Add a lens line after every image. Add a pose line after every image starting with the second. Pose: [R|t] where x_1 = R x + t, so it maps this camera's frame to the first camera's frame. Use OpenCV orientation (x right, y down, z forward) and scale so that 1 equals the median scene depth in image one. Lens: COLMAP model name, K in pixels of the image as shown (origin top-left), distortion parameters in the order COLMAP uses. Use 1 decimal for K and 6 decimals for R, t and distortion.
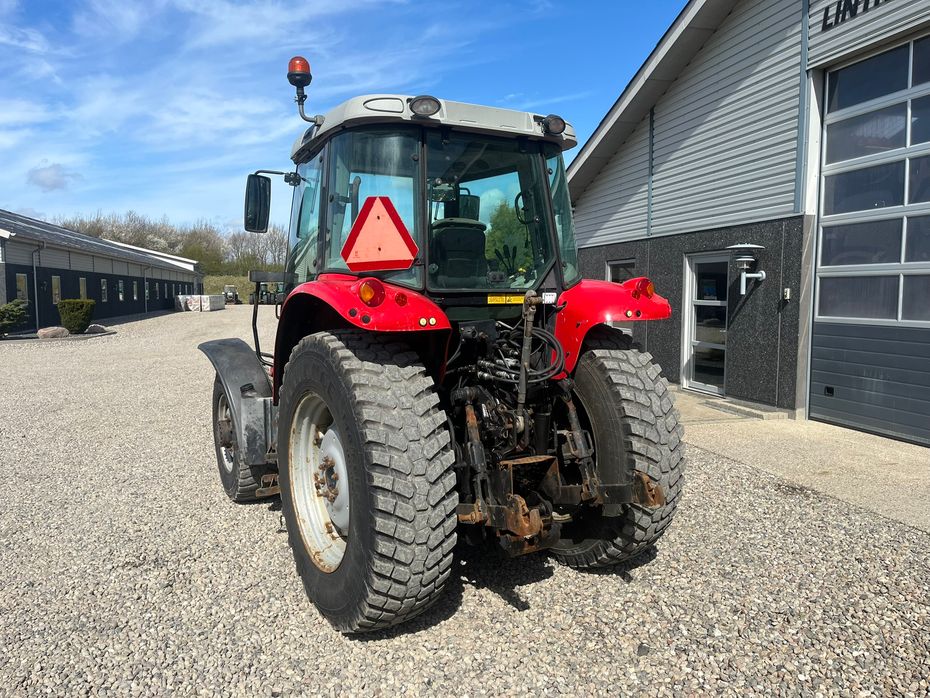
lens RADIAL K [[701.5, 0, 466.7], [0, 701.5, 348.2], [0, 0, 1]] dist [0.080539, -0.109107]
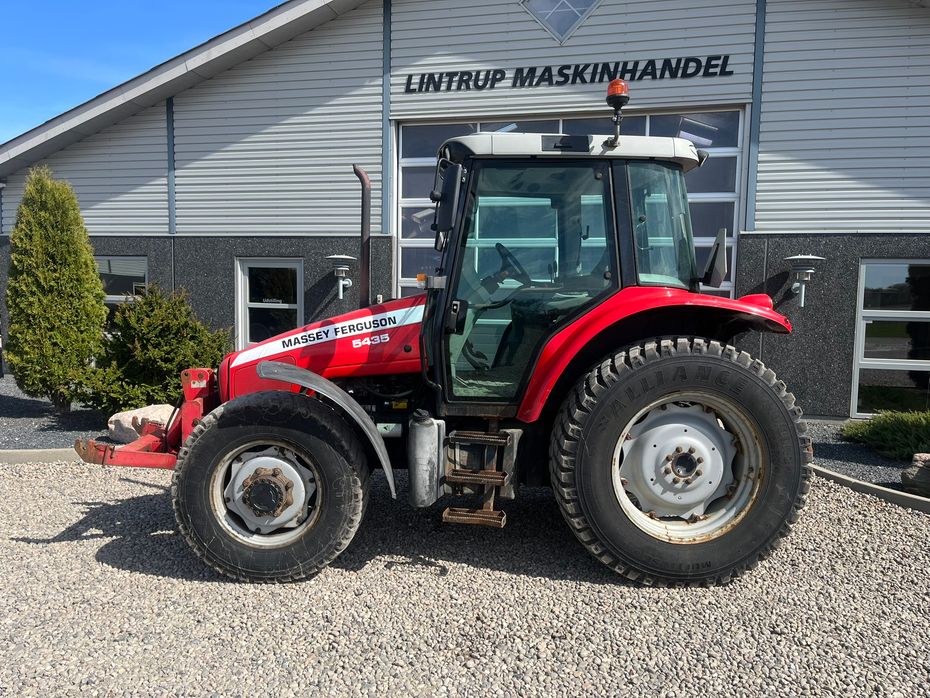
lens RADIAL K [[701.5, 0, 459.7], [0, 701.5, 349.4], [0, 0, 1]] dist [0.080539, -0.109107]
pose [[0.473337, -0.055778, 0.879113, -0.564758], [0.052060, 0.998020, 0.035292, -0.026697], [-0.879341, 0.029062, 0.475304, 0.314625]]
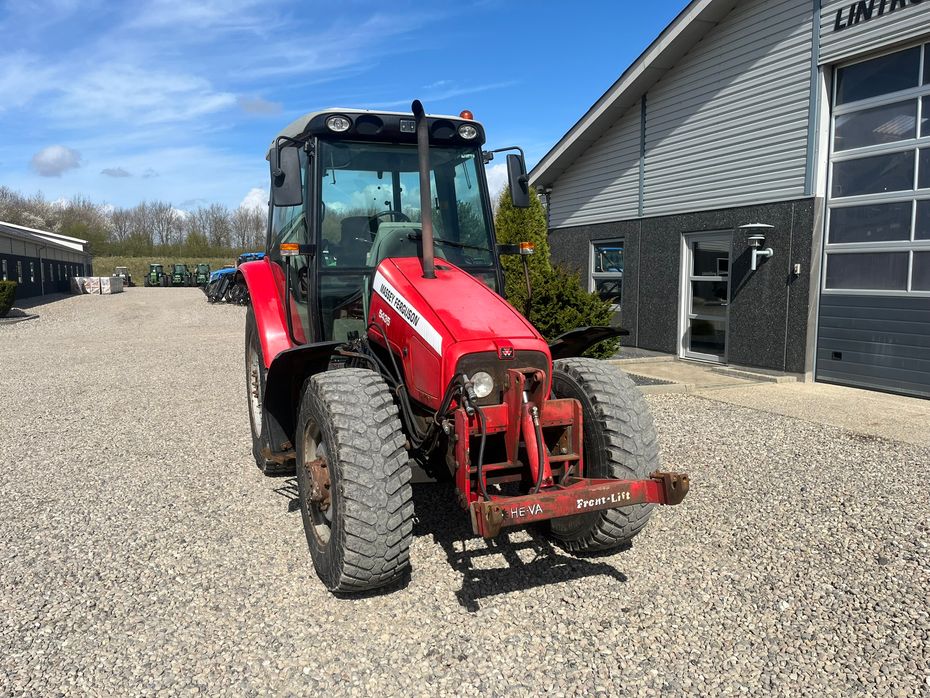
lens RADIAL K [[701.5, 0, 456.1], [0, 701.5, 350.9], [0, 0, 1]] dist [0.080539, -0.109107]
pose [[0.990837, -0.018507, 0.133789, -0.231202], [0.014502, 0.999419, 0.030849, 0.009268], [-0.134282, -0.028626, 0.990530, -0.029800]]
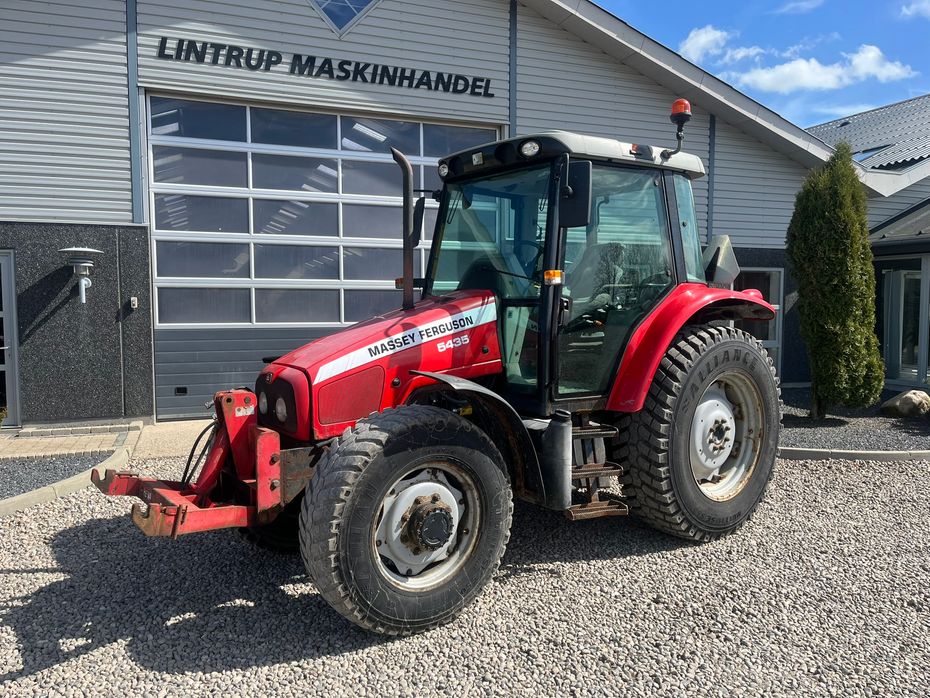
lens RADIAL K [[701.5, 0, 463.2], [0, 701.5, 347.8], [0, 0, 1]] dist [0.080539, -0.109107]
pose [[-0.107122, -0.061692, 0.992330, -0.611508], [0.078801, 0.994407, 0.070328, -0.048162], [-0.991118, 0.085730, -0.101662, 0.663277]]
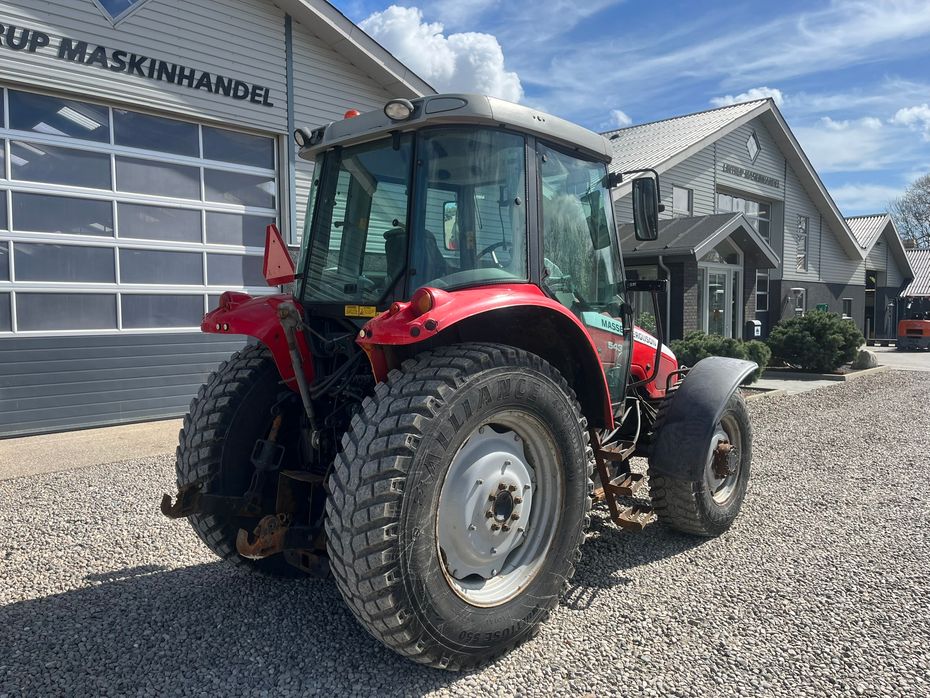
lens RADIAL K [[701.5, 0, 454.2], [0, 701.5, 347.4], [0, 0, 1]] dist [0.080539, -0.109107]
pose [[-0.515701, -0.045061, 0.855583, -0.631745], [0.073072, 0.992664, 0.096324, -0.063744], [-0.853647, 0.112194, -0.508625, 0.858101]]
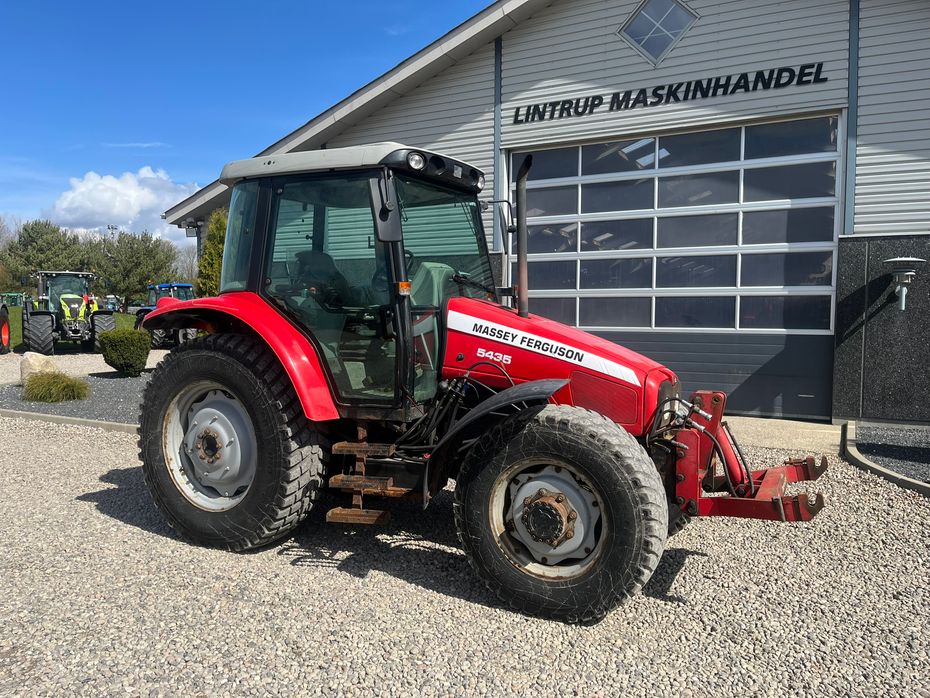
lens RADIAL K [[701.5, 0, 455.5], [0, 701.5, 351.0], [0, 0, 1]] dist [0.080539, -0.109107]
pose [[0.681129, -0.040900, 0.731020, -0.596851], [0.055884, 0.998430, 0.003792, -0.006676], [-0.730028, 0.038269, 0.682345, 0.138601]]
